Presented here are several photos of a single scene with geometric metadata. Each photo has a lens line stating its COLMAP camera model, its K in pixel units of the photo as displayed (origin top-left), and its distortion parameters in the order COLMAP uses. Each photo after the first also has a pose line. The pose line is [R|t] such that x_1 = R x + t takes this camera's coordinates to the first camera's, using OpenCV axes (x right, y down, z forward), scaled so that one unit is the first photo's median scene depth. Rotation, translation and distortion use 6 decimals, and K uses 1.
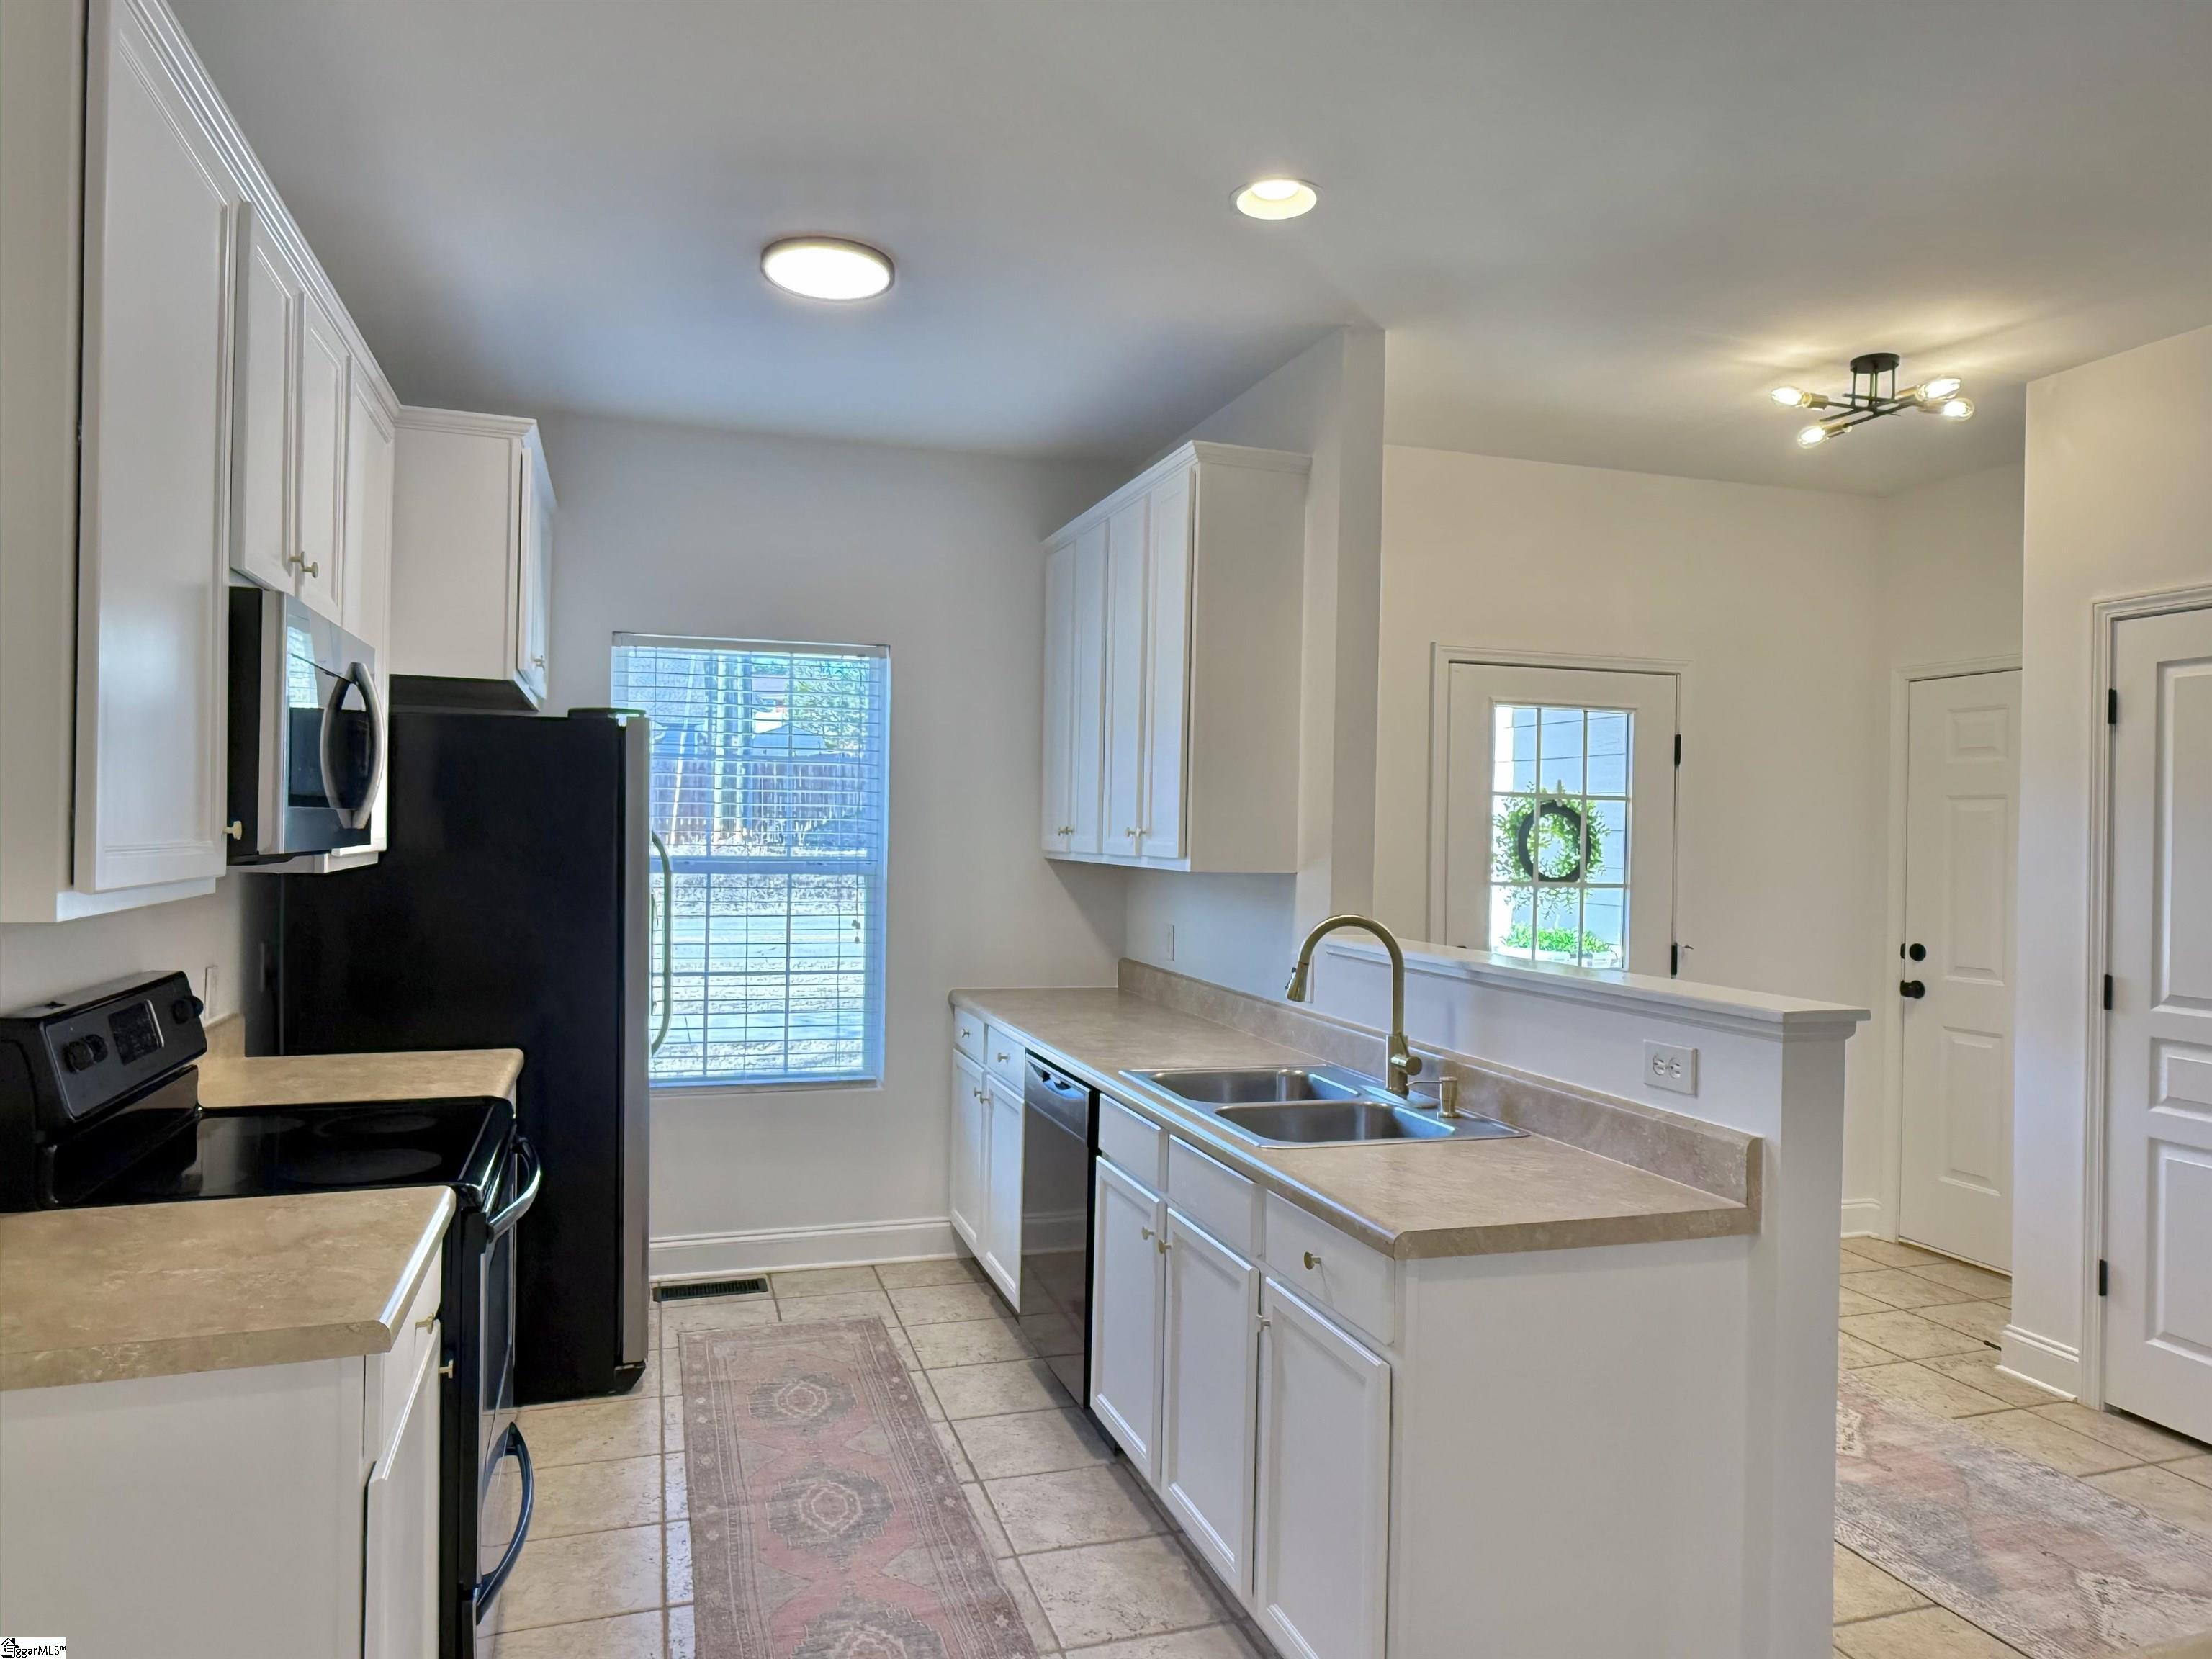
lens RADIAL K [[1425.0, 0, 1104.4], [0, 1425.0, 831.1], [0, 0, 1]] dist [0.001370, 0.001585]
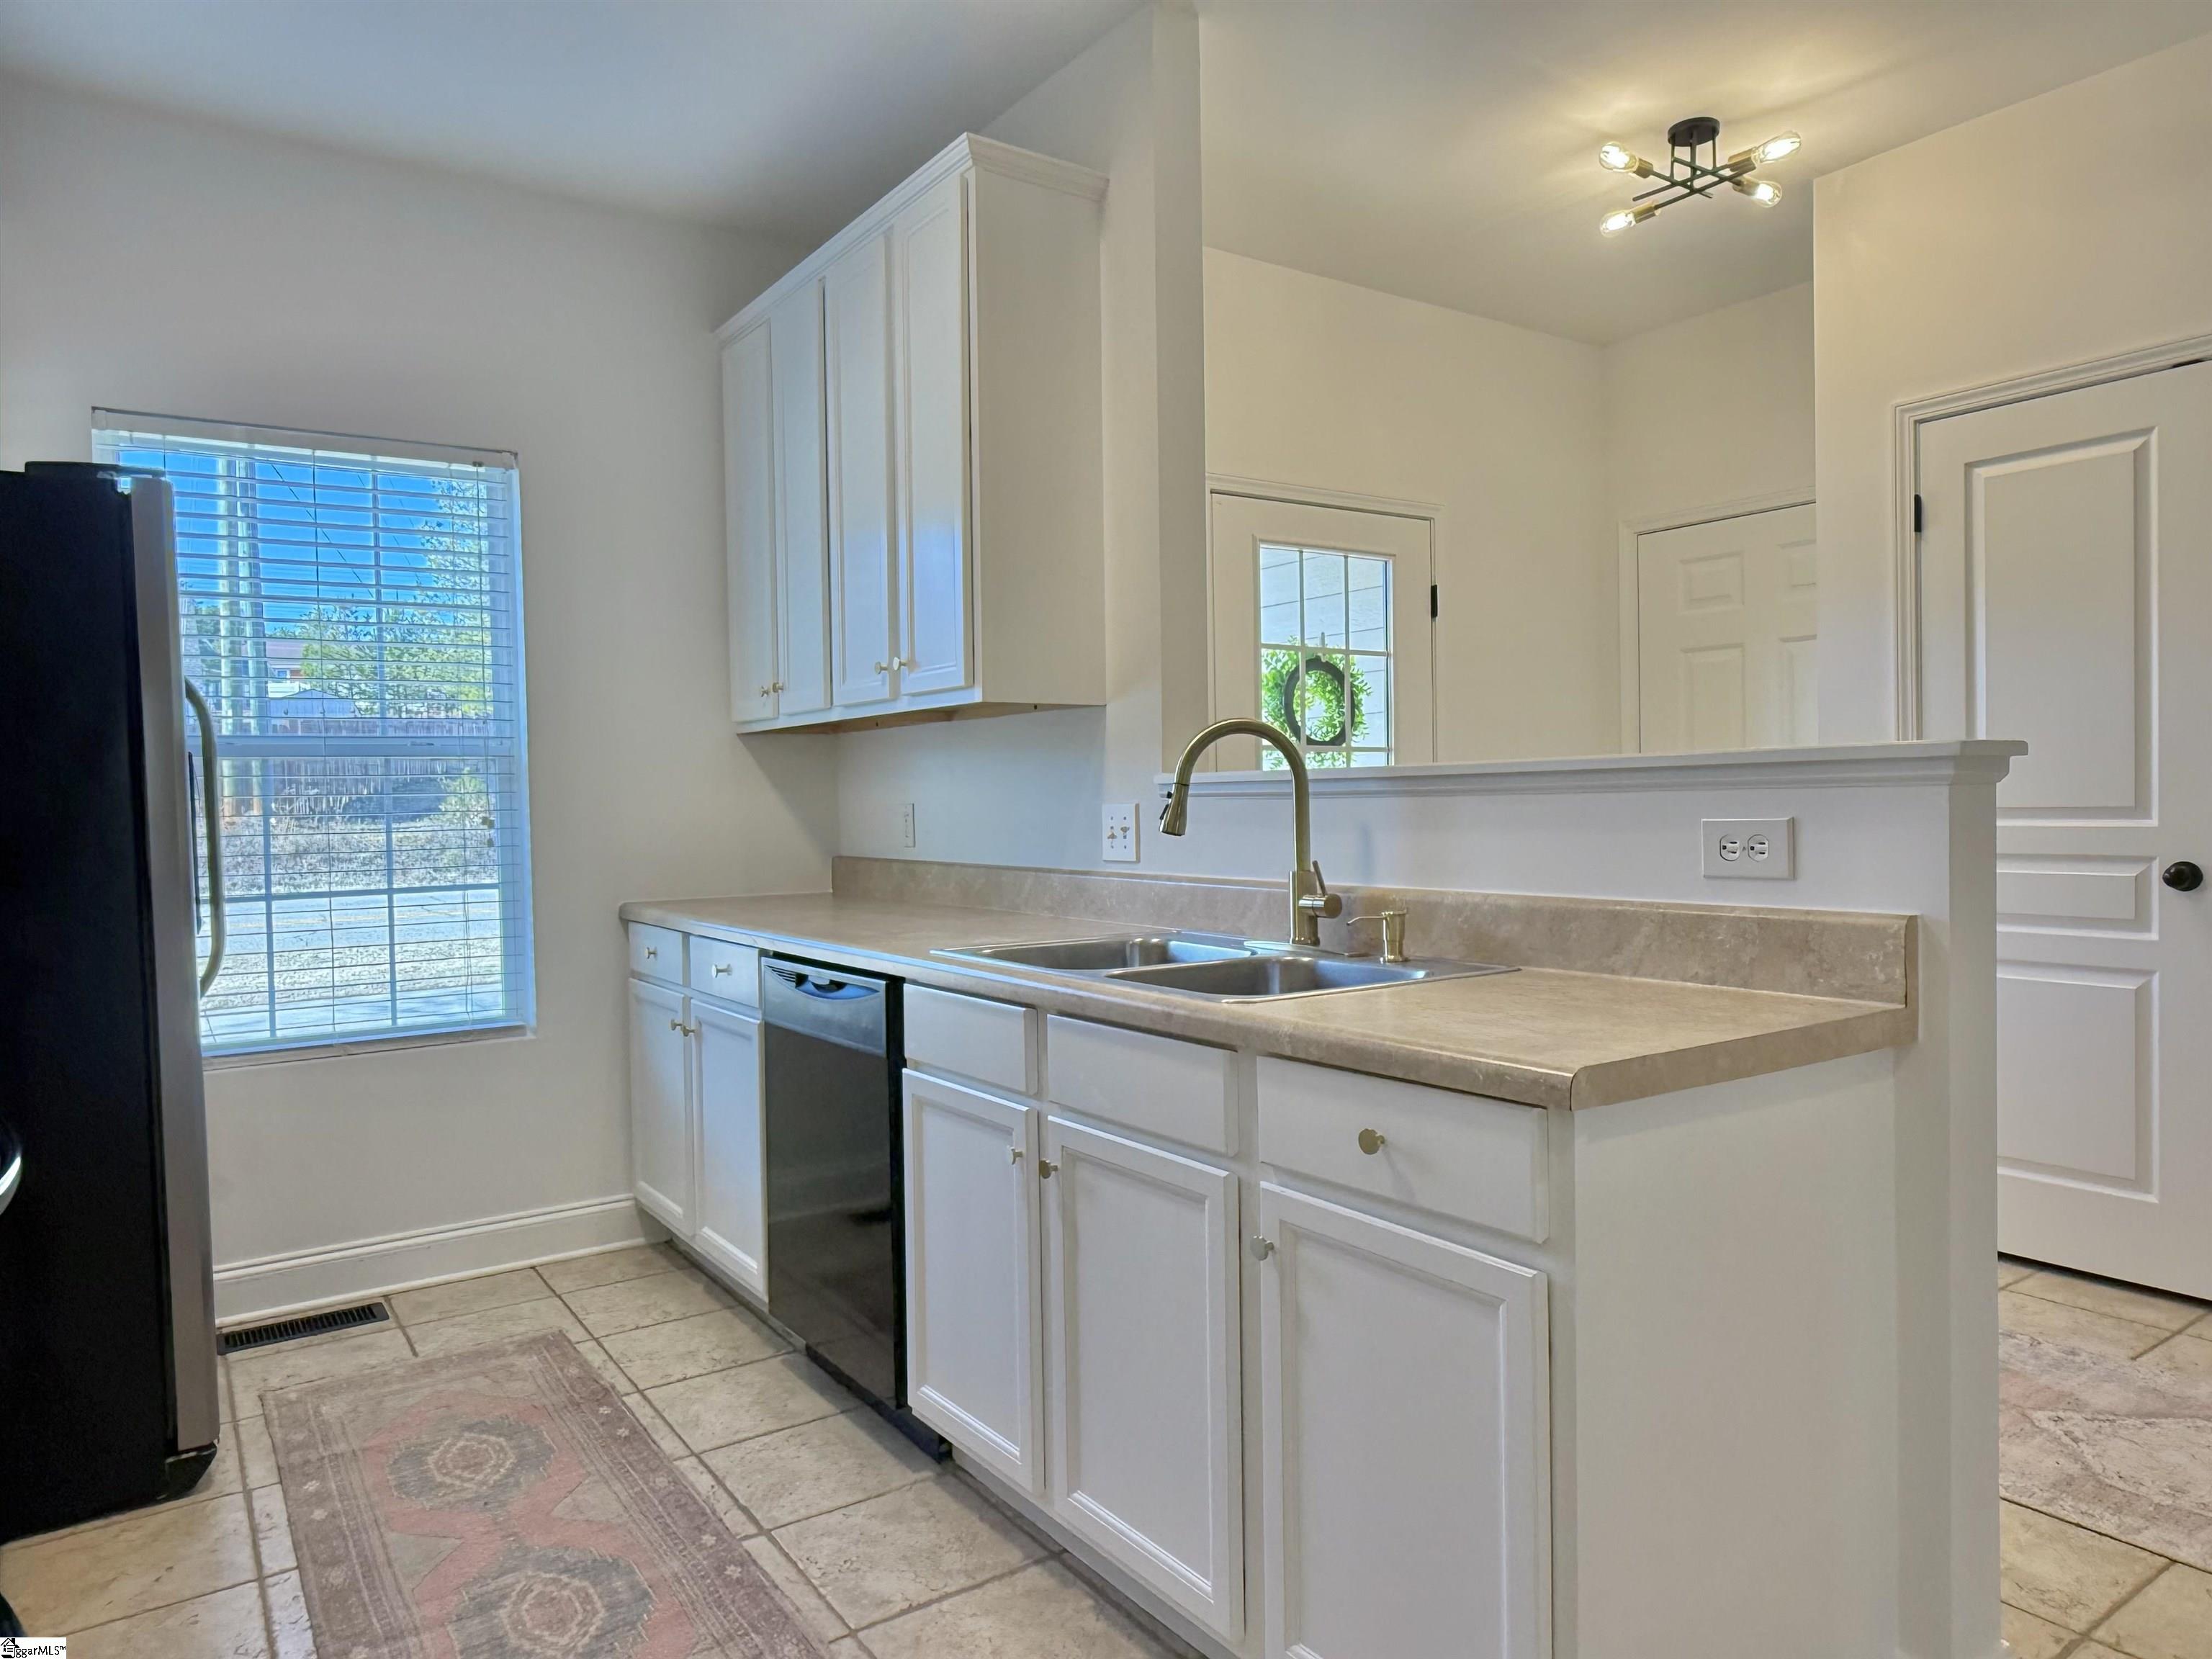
lens RADIAL K [[1425.0, 0, 1104.9], [0, 1425.0, 828.3], [0, 0, 1]] dist [0.001370, 0.001585]
pose [[0.957610, -0.042961, 0.284847, -0.098303], [0.037033, 0.998971, 0.026168, 0.078859], [-0.285678, -0.014510, 0.958216, 0.235468]]
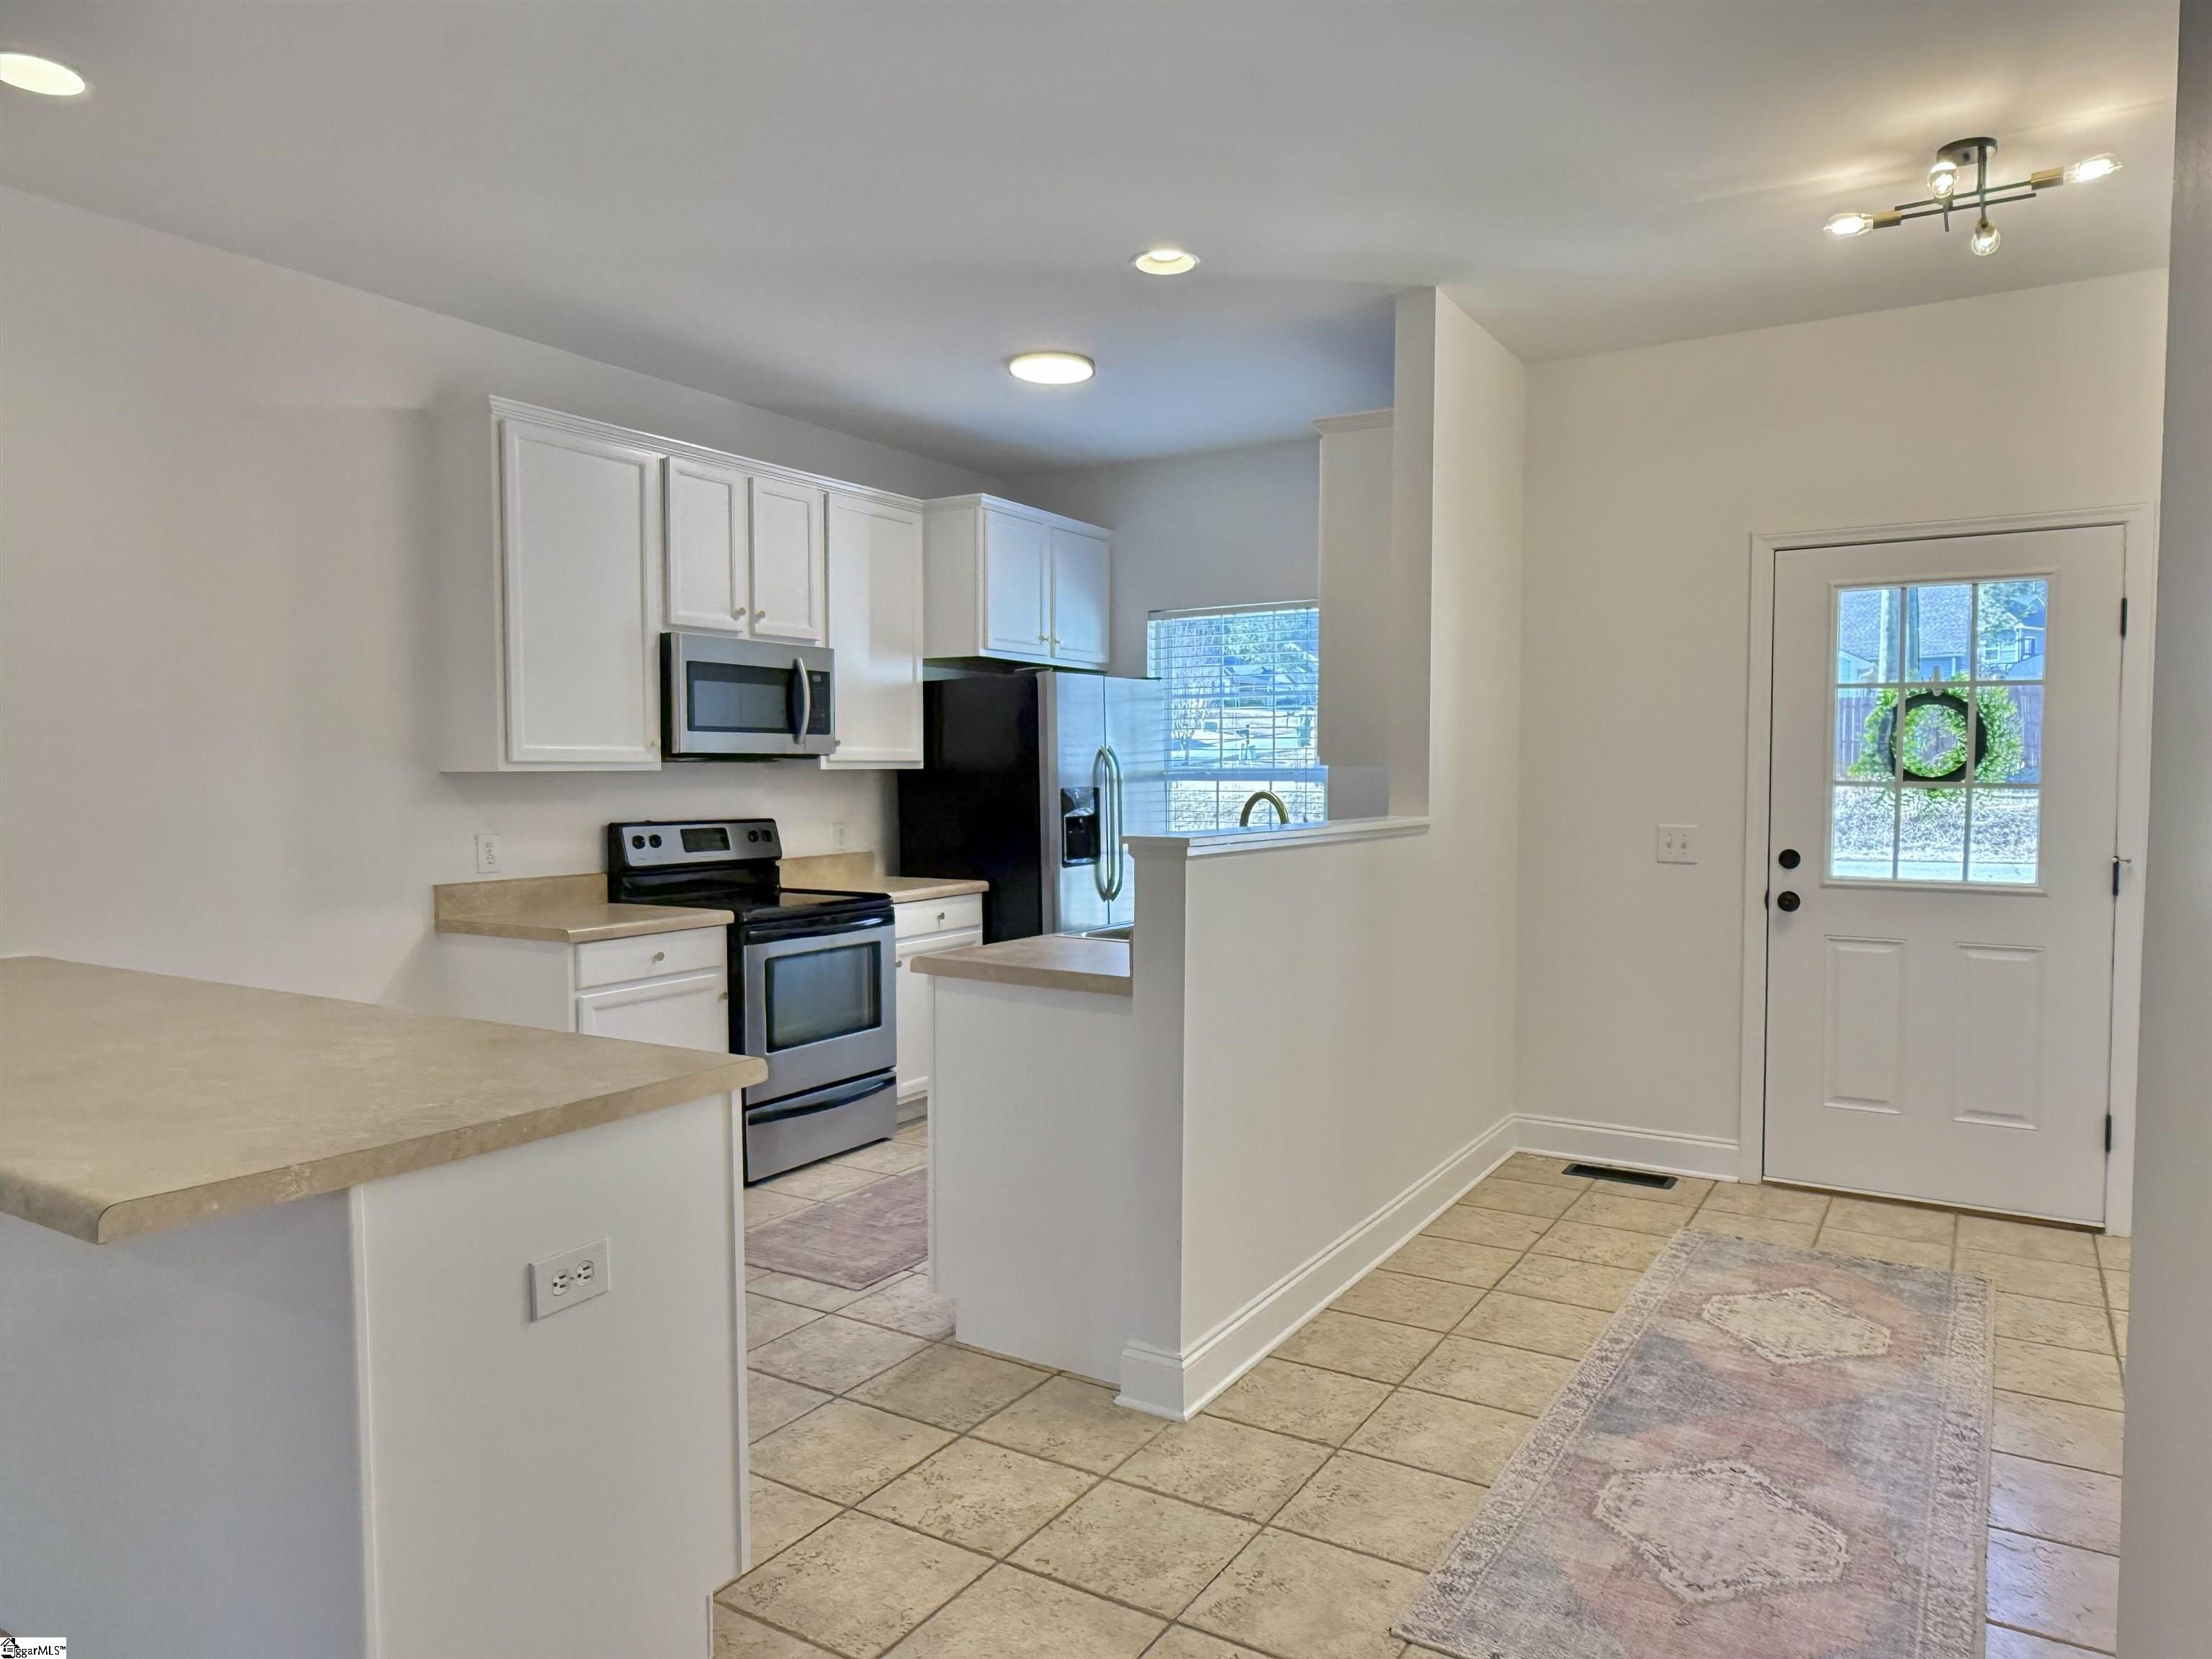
lens RADIAL K [[1425.0, 0, 1106.8], [0, 1425.0, 838.7], [0, 0, 1]] dist [0.001370, 0.001585]
pose [[0.644878, 0.019547, -0.764035, 0.887981], [0.010723, 0.999343, 0.034618, 0.046647], [0.764210, -0.030517, 0.644245, 0.050284]]
